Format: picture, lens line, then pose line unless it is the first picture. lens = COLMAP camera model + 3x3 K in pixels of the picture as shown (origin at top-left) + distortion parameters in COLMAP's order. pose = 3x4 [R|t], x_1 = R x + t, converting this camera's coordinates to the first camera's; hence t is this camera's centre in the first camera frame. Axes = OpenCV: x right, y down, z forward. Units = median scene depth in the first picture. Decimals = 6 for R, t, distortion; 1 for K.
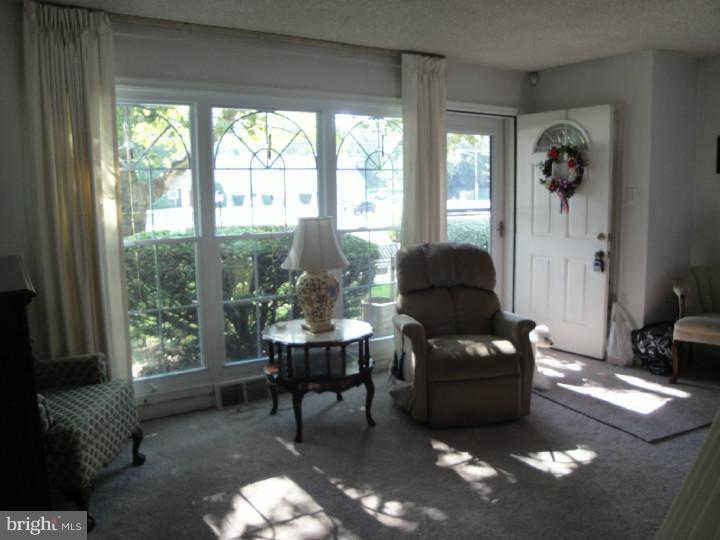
lens RADIAL K [[602.4, 0, 360.0], [0, 602.4, 270.0], [0, 0, 1]] dist [-0.139720, 0.135069]
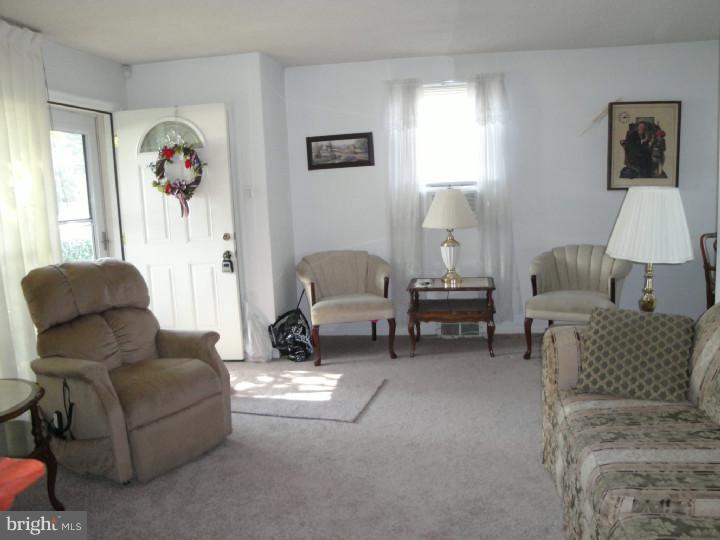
lens RADIAL K [[602.4, 0, 360.0], [0, 602.4, 270.0], [0, 0, 1]] dist [-0.139720, 0.135069]
pose [[0.679619, -0.124978, 0.722841, -0.169651], [0.136526, 0.989713, 0.042757, -0.014438], [-0.720749, 0.069628, 0.689691, 0.161607]]
